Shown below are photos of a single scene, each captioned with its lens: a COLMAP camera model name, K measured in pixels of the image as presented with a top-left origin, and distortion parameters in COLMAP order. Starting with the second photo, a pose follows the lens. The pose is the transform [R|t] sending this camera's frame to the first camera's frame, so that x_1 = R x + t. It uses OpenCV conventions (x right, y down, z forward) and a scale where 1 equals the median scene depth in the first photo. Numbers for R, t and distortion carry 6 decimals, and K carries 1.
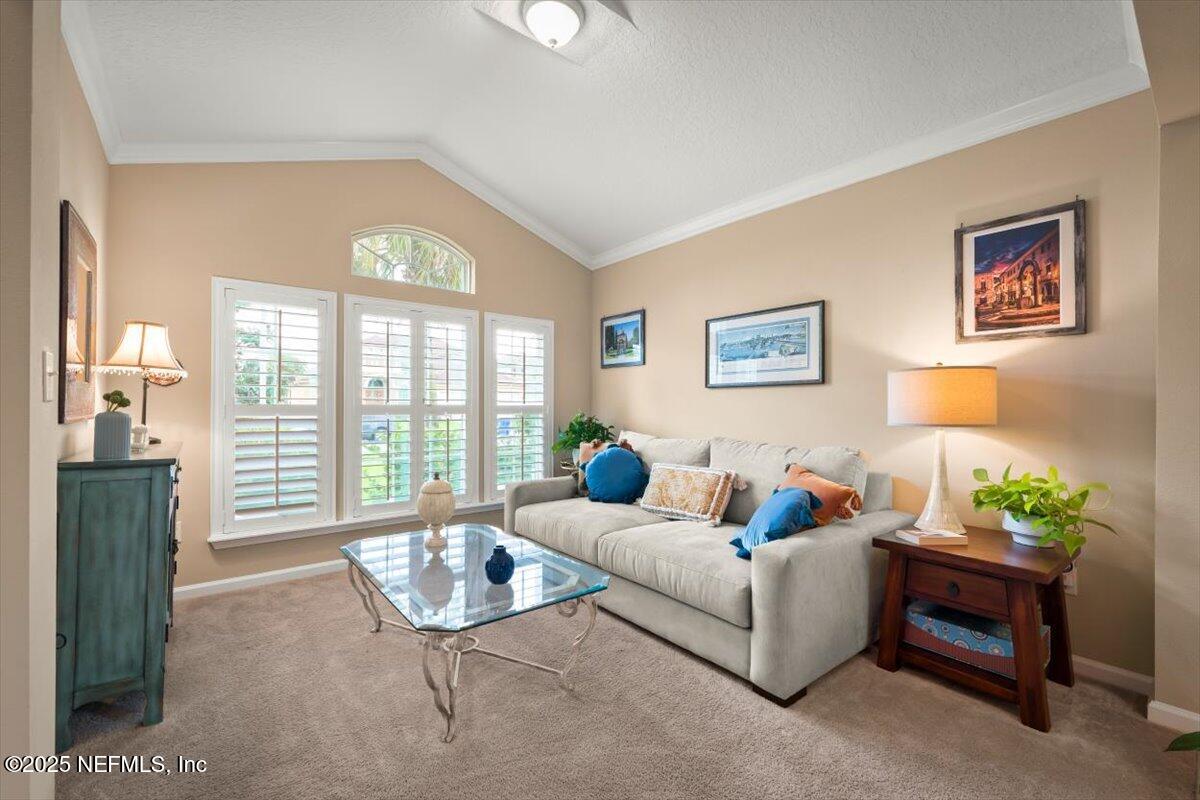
lens RADIAL K [[495.7, 0, 598.1], [0, 495.7, 401.9], [0, 0, 1]] dist [0.000880, -0.000330]
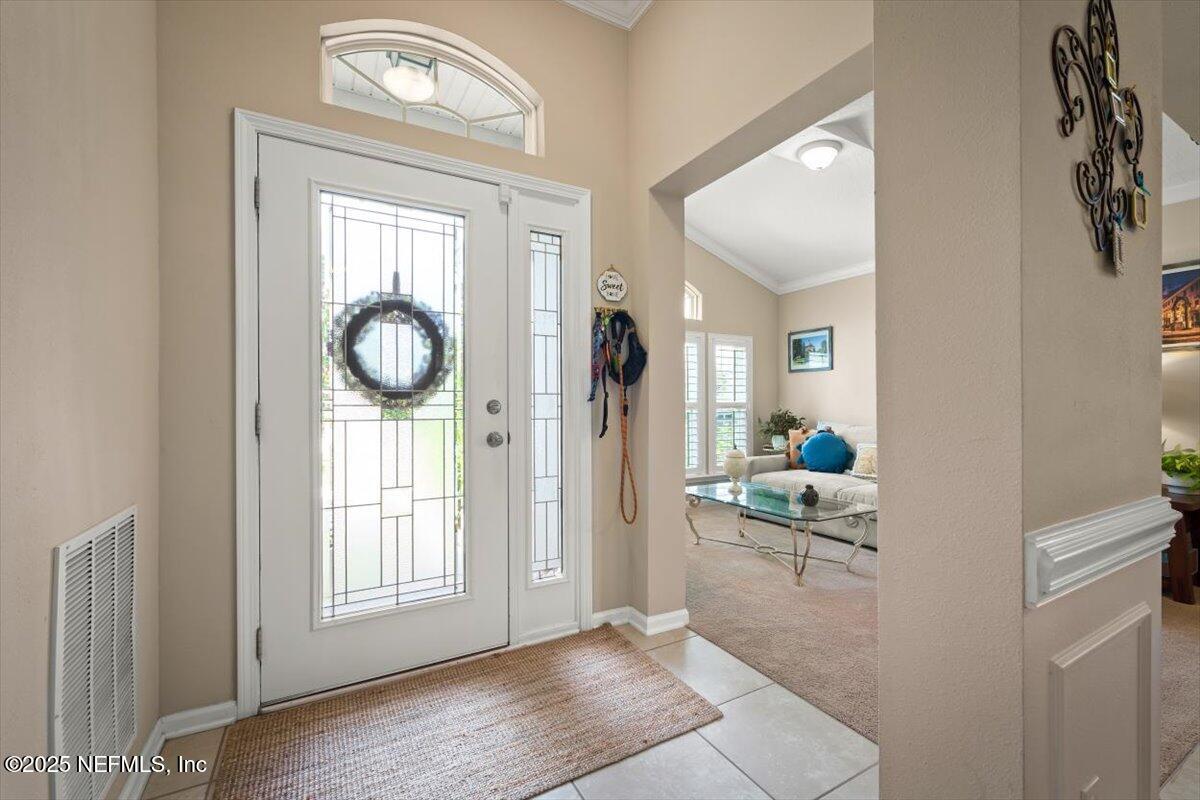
lens RADIAL K [[495.7, 0, 598.1], [0, 495.7, 401.9], [0, 0, 1]] dist [0.000880, -0.000330]
pose [[0.985576, -0.008453, -0.169024, -0.328612], [0.009391, 0.999945, 0.004749, -0.004403], [0.168974, -0.006268, 0.985601, -0.417448]]
